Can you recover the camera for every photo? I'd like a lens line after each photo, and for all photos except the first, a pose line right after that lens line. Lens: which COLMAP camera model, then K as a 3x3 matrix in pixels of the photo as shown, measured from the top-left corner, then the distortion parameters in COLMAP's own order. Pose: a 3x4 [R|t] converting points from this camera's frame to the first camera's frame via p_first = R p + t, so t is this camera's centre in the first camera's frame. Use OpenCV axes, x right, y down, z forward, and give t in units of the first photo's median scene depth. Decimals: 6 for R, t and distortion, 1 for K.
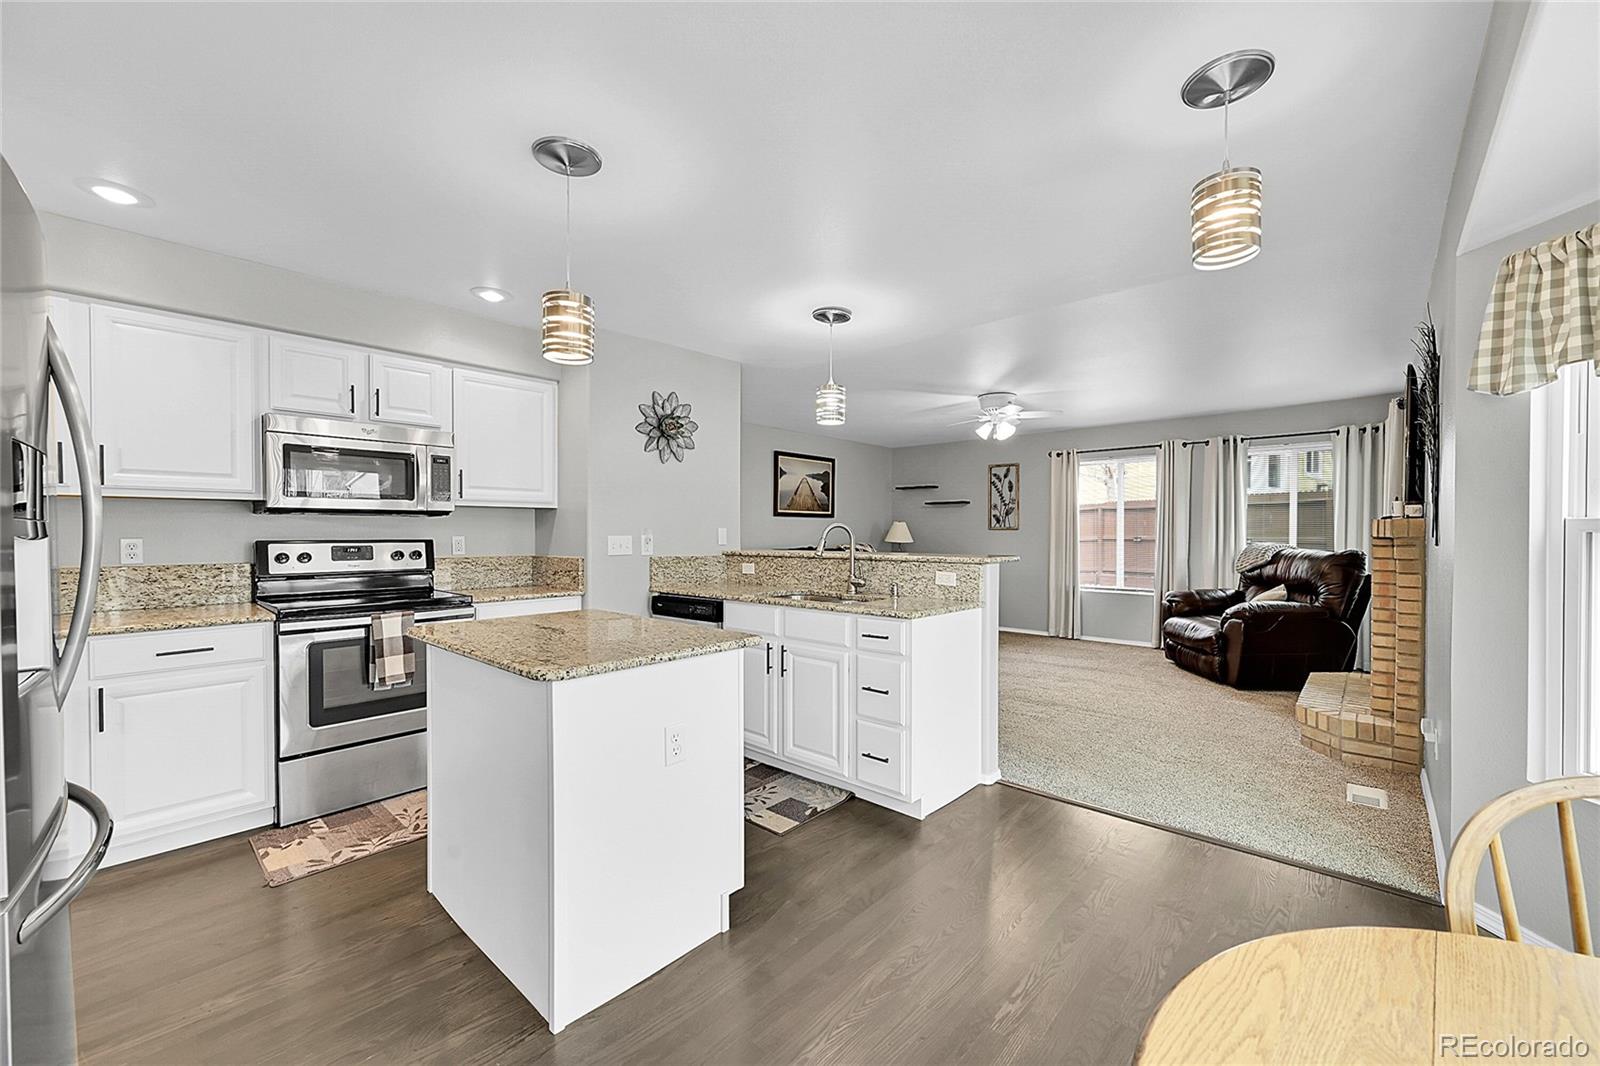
lens RADIAL K [[630.8, 0, 800.0], [0, 630.8, 533.0], [0, 0, 1]] dist [-0.000741, -0.000028]
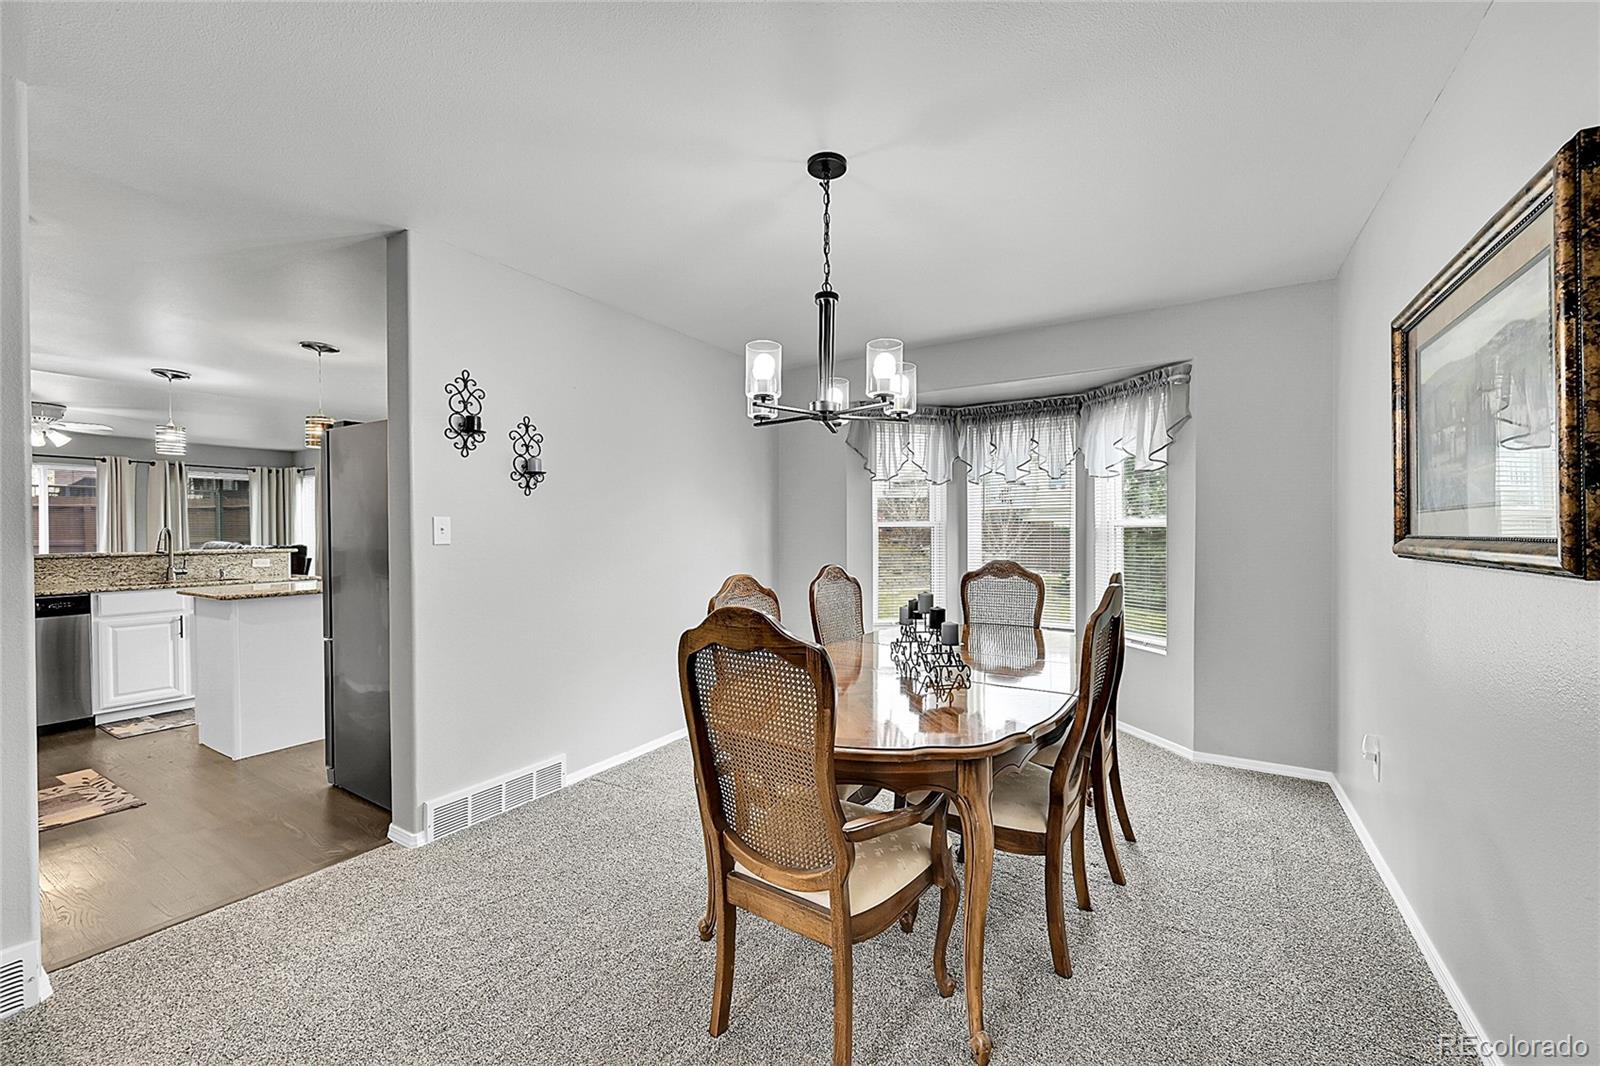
lens RADIAL K [[630.8, 0, 800.0], [0, 630.8, 533.0], [0, 0, 1]] dist [-0.000741, -0.000028]
pose [[-0.181414, -0.002917, 0.983402, -0.943943], [0.005529, 0.999977, 0.003986, -0.002467], [-0.983391, 0.006161, -0.181394, -0.047569]]
